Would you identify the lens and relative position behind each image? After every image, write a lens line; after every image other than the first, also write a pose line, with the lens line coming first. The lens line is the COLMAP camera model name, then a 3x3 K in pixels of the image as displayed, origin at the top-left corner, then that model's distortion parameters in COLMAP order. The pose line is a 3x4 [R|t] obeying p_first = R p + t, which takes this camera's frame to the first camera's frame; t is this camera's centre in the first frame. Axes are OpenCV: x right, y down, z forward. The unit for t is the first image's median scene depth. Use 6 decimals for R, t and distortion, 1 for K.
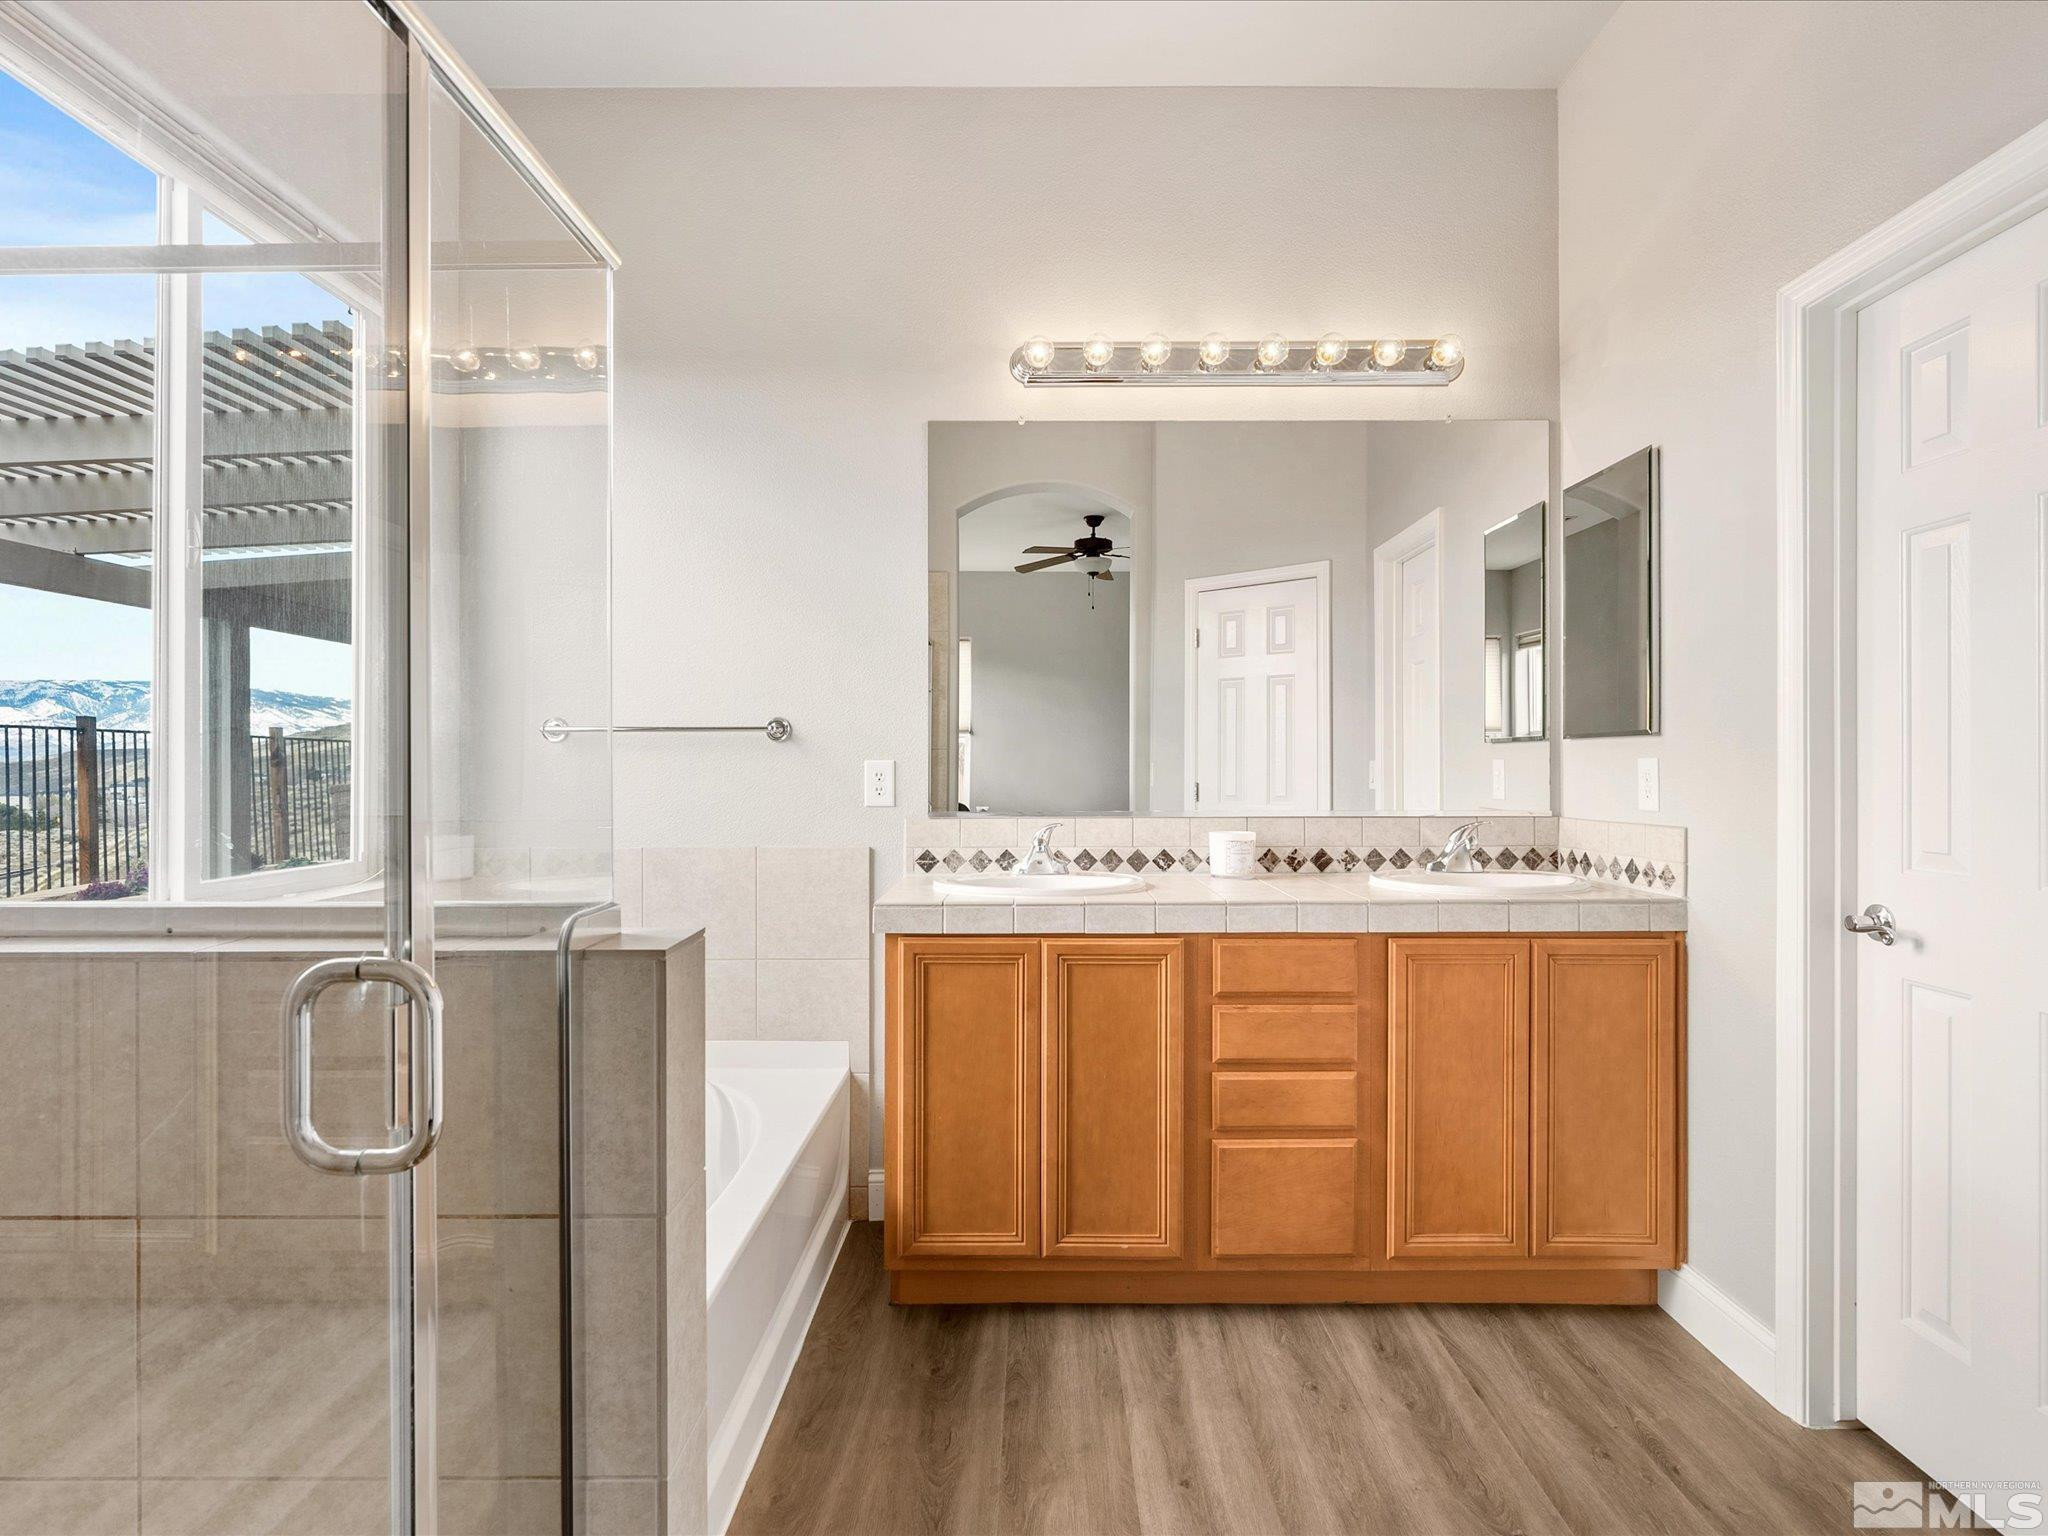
lens RADIAL K [[1064.3, 0, 1024.6], [0, 1064.3, 767.7], [0, 0, 1]] dist [-0.006662, -0.000073]
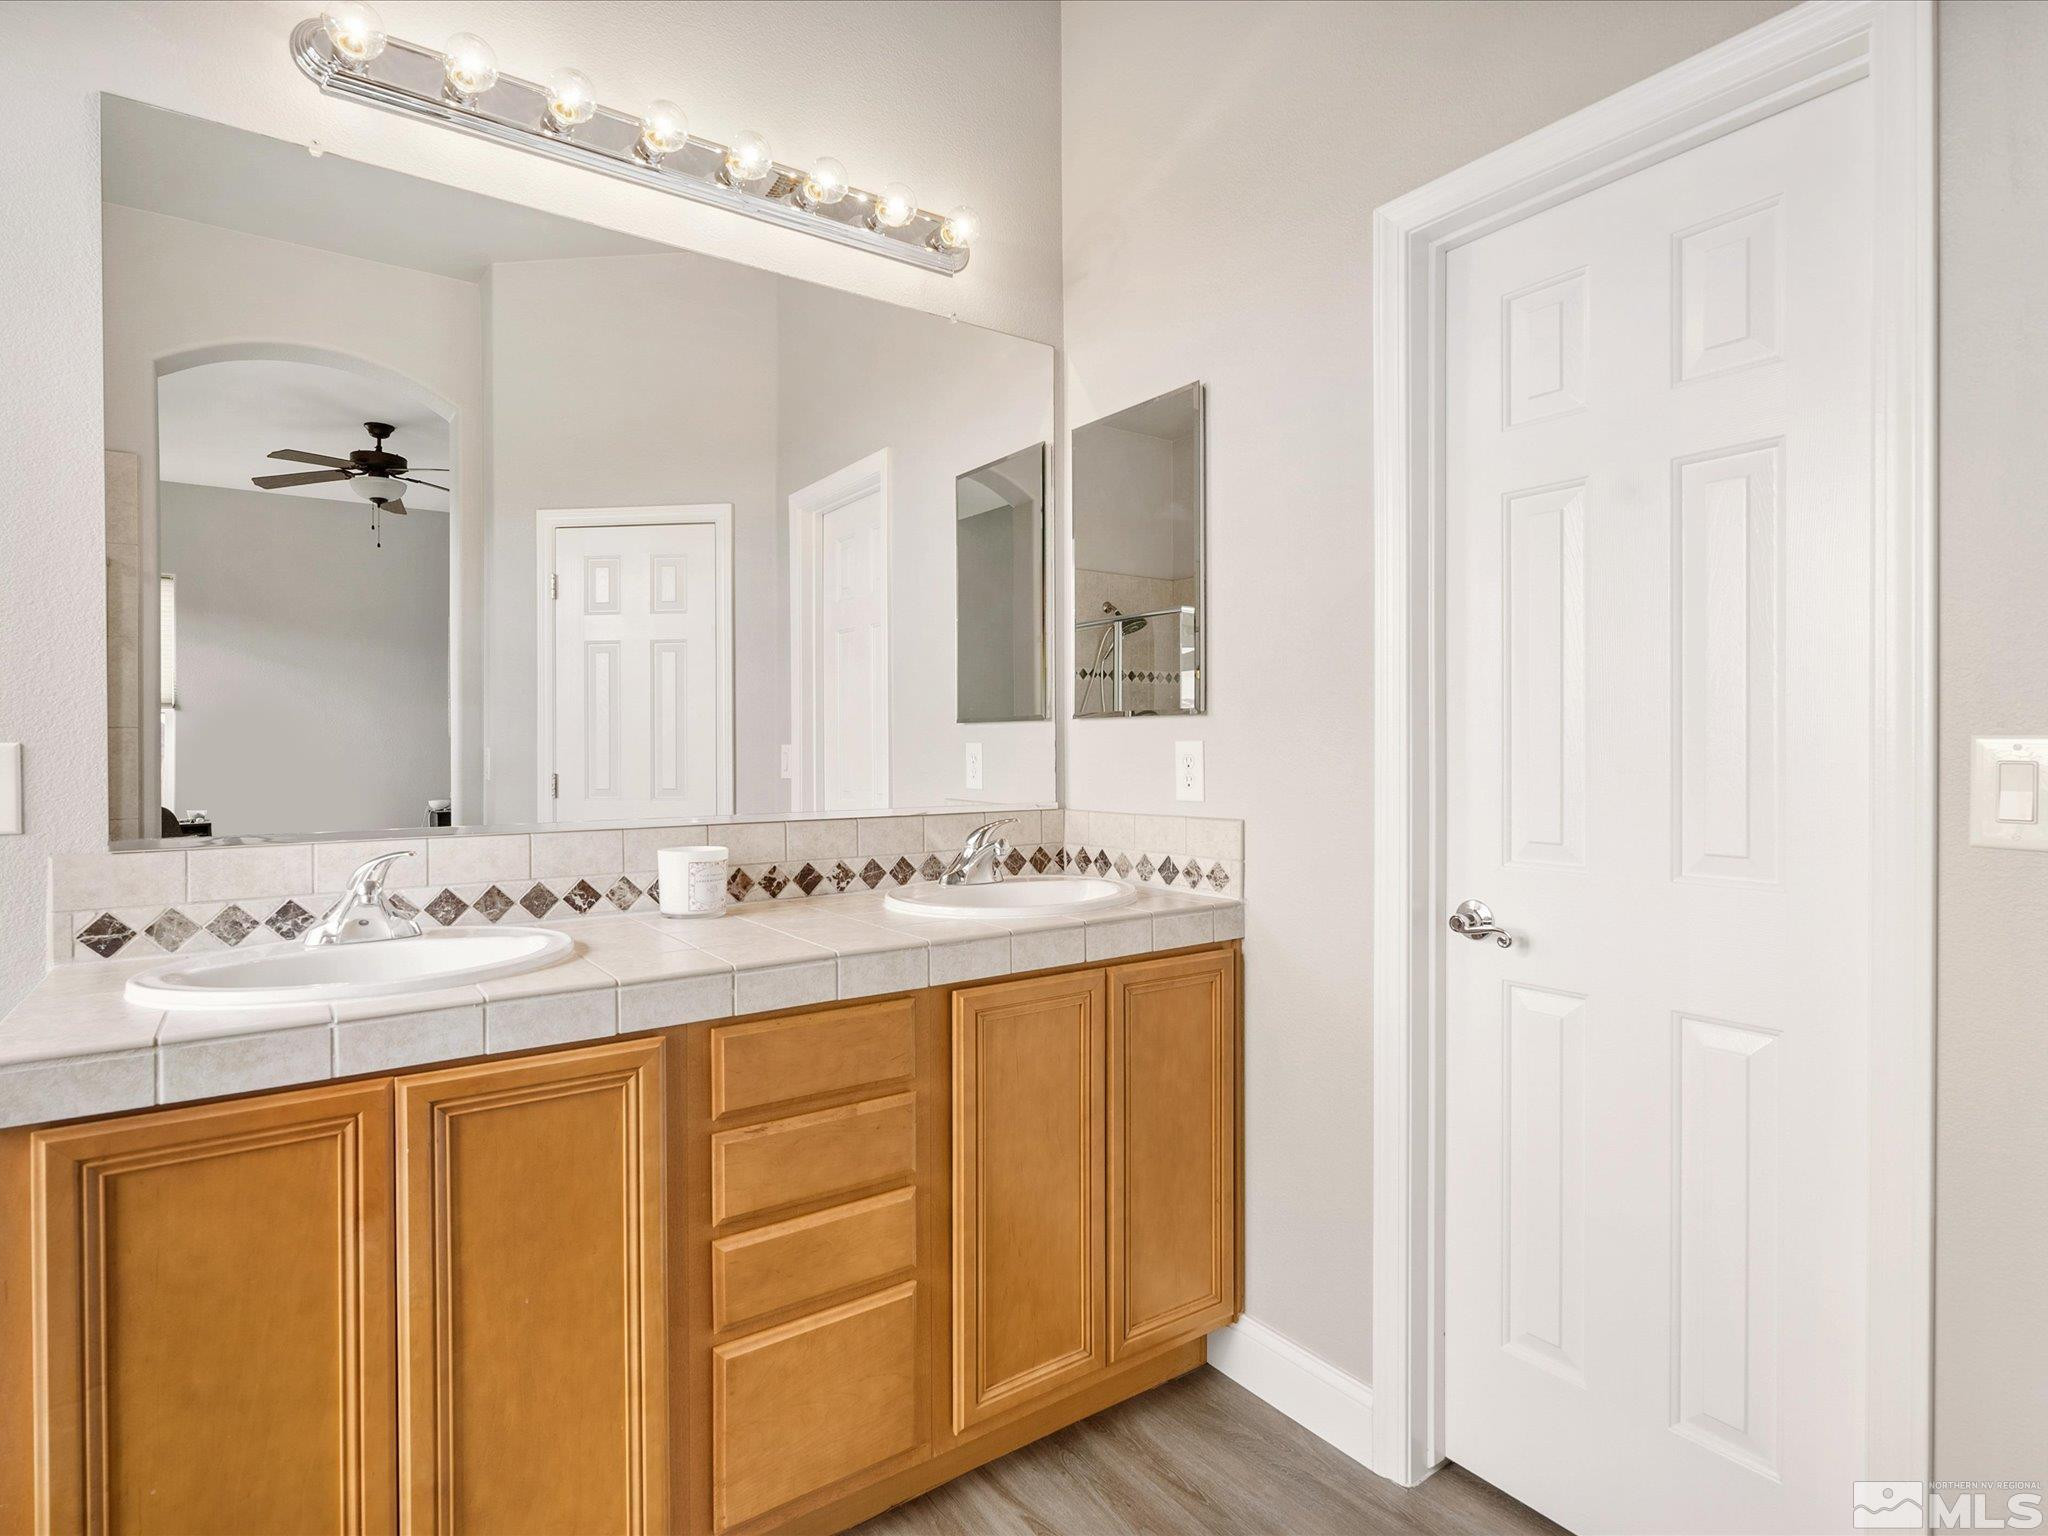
lens RADIAL K [[1064.3, 0, 1023.1], [0, 1064.3, 759.0], [0, 0, 1]] dist [-0.006662, -0.000073]
pose [[0.808255, -0.007565, 0.588784, -0.041099], [0.004030, 0.999965, 0.007316, -0.001289], [-0.588818, -0.003540, 0.808258, 0.387279]]
